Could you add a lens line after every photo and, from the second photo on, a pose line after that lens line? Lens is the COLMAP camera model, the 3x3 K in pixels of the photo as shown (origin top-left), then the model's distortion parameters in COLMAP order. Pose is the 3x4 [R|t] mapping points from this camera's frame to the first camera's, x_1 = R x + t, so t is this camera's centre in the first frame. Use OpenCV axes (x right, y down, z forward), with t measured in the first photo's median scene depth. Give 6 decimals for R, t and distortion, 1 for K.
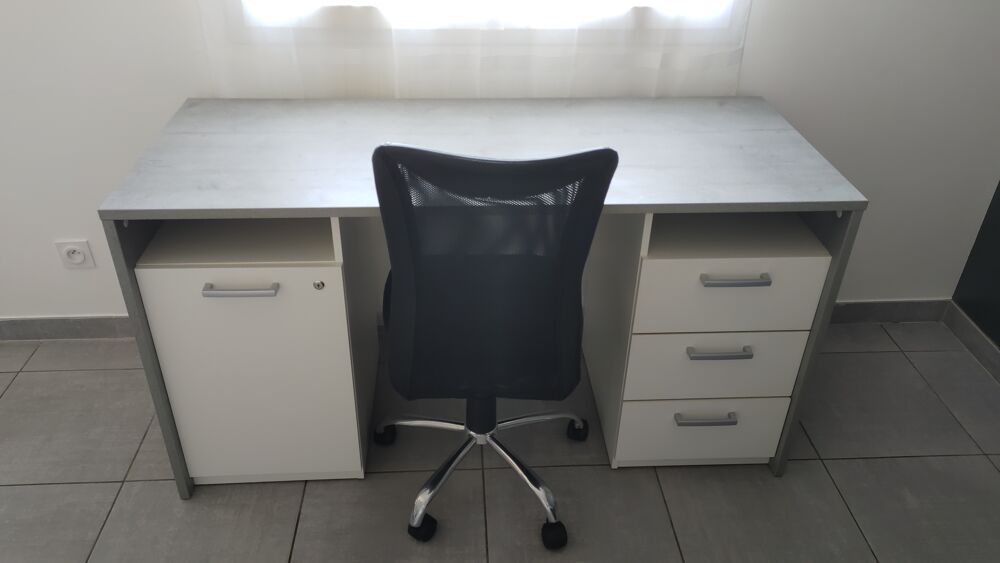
lens RADIAL K [[774.9, 0, 502.3], [0, 774.9, 283.0], [0, 0, 1]] dist [0.062832, -0.089773]
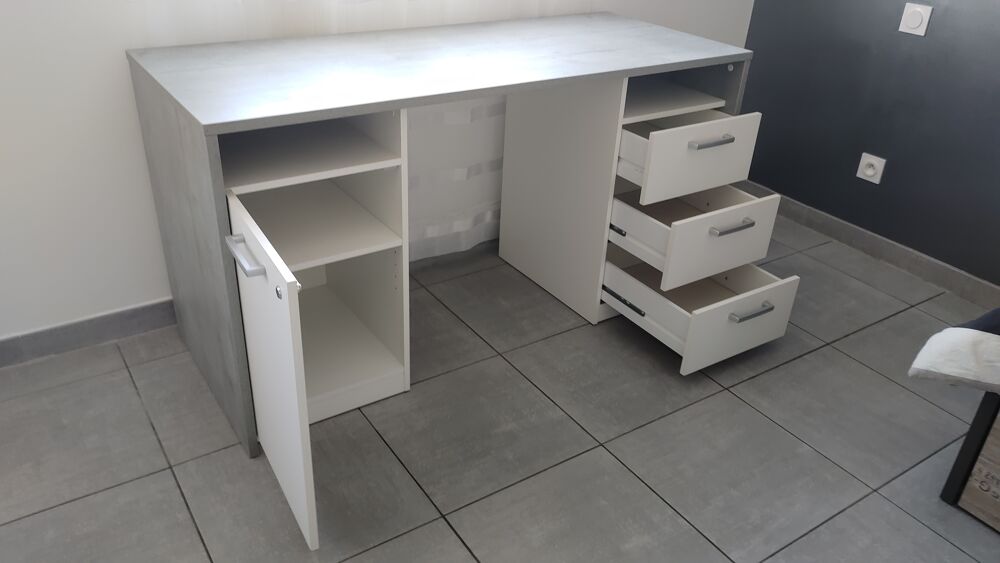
lens RADIAL K [[771.3, 0, 500.3], [0, 771.3, 288.5], [0, 0, 1]] dist [0.061780, -0.104840]
pose [[0.863756, -0.231317, 0.447681, -0.508974], [0.247058, 0.968707, 0.023858, 0.126257], [-0.439190, 0.089995, 0.893875, 0.007831]]
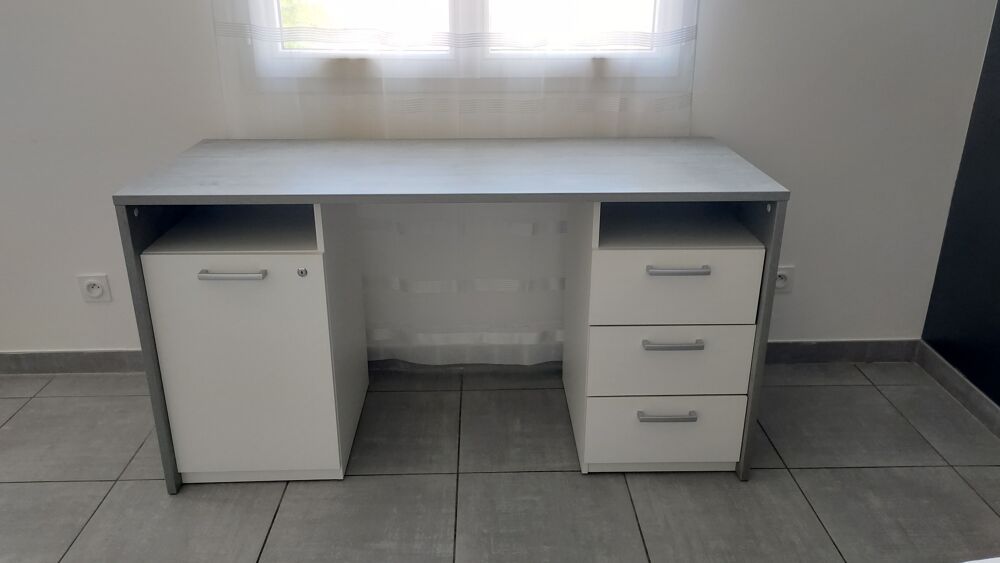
lens RADIAL K [[780.8, 0, 507.9], [0, 780.8, 283.2], [0, 0, 1]] dist [0.072680, -0.113495]
pose [[0.999488, -0.006045, -0.031419, 0.078759], [0.000048, 0.982273, -0.187458, 0.191004], [0.031995, 0.187360, 0.981770, -0.078646]]
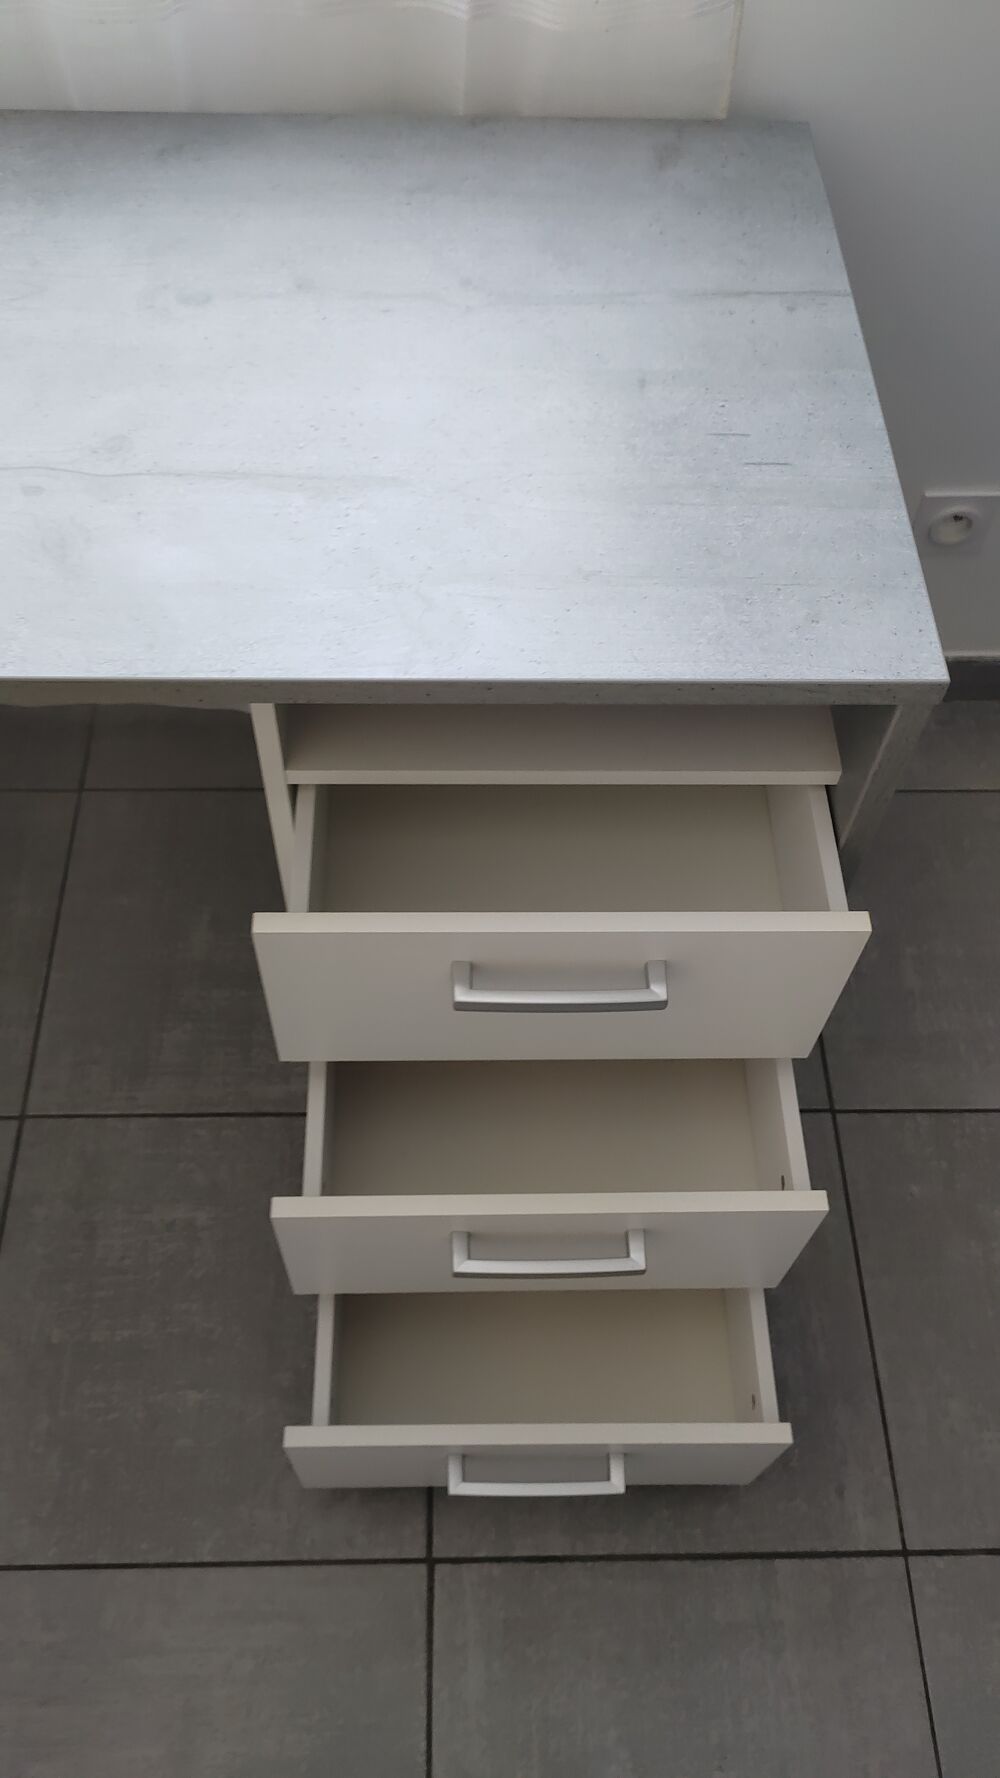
lens RADIAL K [[1388.3, 0, 493.6], [0, 1388.3, 896.9], [0, 0, 1]] dist [0.072680, -0.113495]
pose [[0.998950, 0.042788, -0.016361, 0.244968], [-0.032007, 0.907442, 0.418956, -0.202744], [0.032773, -0.417993, 0.907859, 0.376291]]
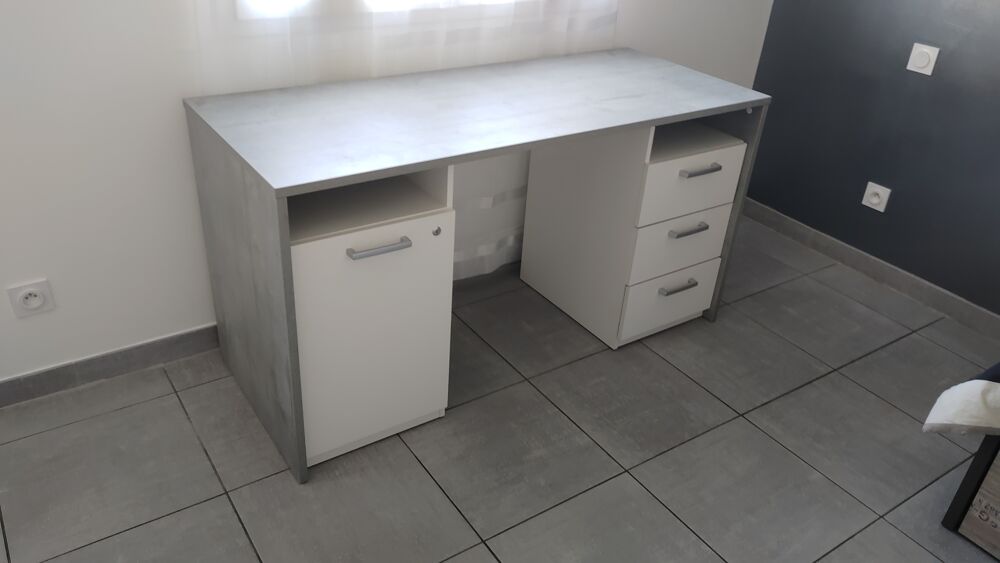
lens RADIAL K [[774.9, 0, 502.3], [0, 774.9, 283.0], [0, 0, 1]] dist [0.062832, -0.089773]
pose [[0.859637, -0.229833, 0.456290, -0.571769], [0.238763, 0.970298, 0.038916, 0.045326], [-0.451682, 0.075491, 0.888980, -0.033827]]
